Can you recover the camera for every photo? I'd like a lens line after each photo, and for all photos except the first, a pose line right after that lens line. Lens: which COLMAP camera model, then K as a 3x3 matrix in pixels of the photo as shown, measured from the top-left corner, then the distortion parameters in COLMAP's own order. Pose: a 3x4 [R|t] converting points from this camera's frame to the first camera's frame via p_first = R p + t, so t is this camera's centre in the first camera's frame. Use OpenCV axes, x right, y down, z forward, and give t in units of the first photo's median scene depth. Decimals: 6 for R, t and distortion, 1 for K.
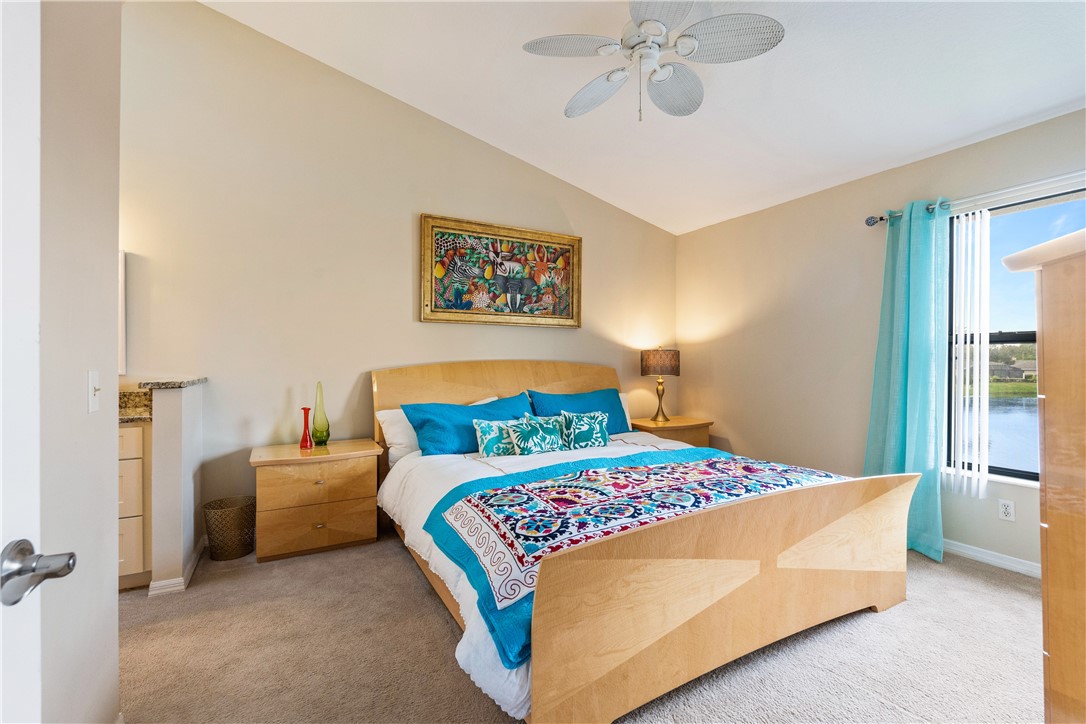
lens RADIAL K [[477.5, 0, 548.0], [0, 477.5, 365.7], [0, 0, 1]] dist [-0.003102, 0.000652]
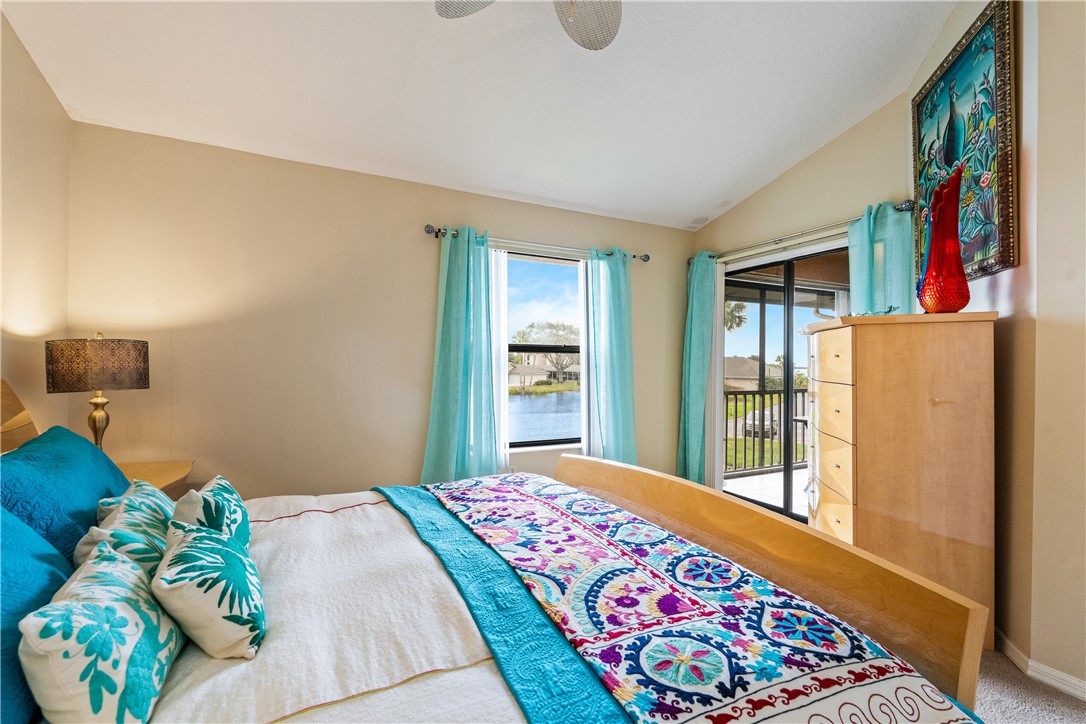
lens RADIAL K [[479.6, 0, 546.3], [0, 479.6, 362.9], [0, 0, 1]] dist [-0.004352, -0.000125]
pose [[0.033451, 0.003345, 0.999435, -0.354416], [0.002067, 0.999992, -0.003416, -0.008233], [-0.999438, 0.002180, 0.033443, 0.709117]]
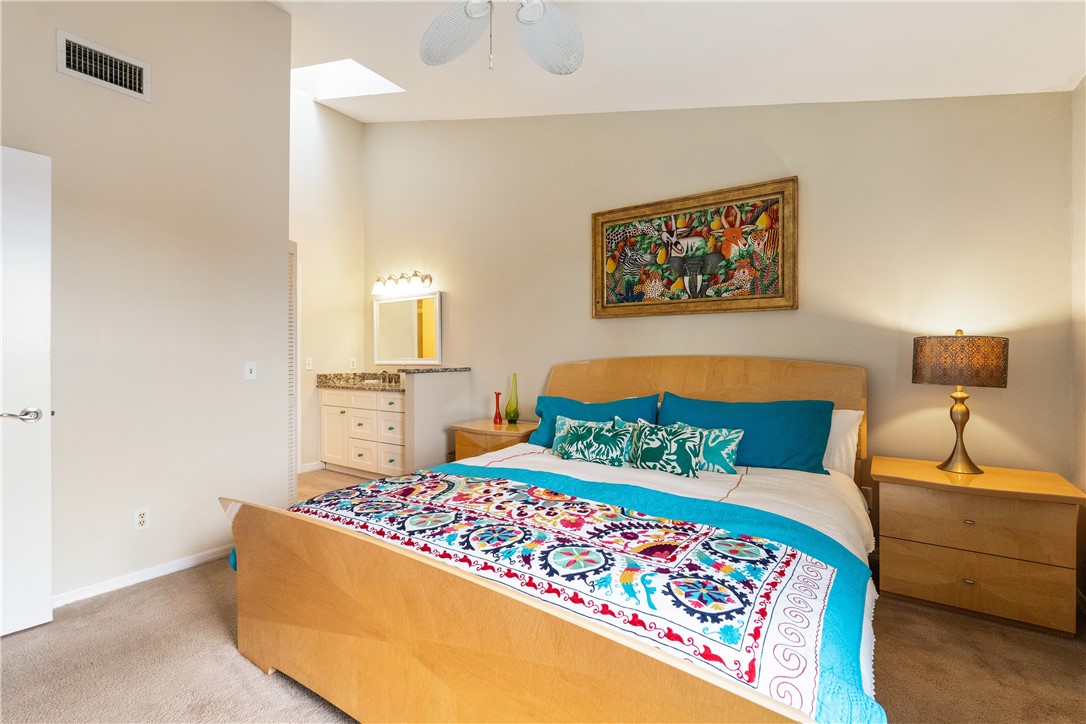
lens RADIAL K [[477.5, 0, 548.0], [0, 477.5, 365.7], [0, 0, 1]] dist [-0.003102, 0.000652]
pose [[0.457712, 0.018781, -0.888902, 0.687208], [-0.009294, 0.999823, 0.016339, -0.007552], [0.889052, 0.000783, 0.457805, 0.497685]]
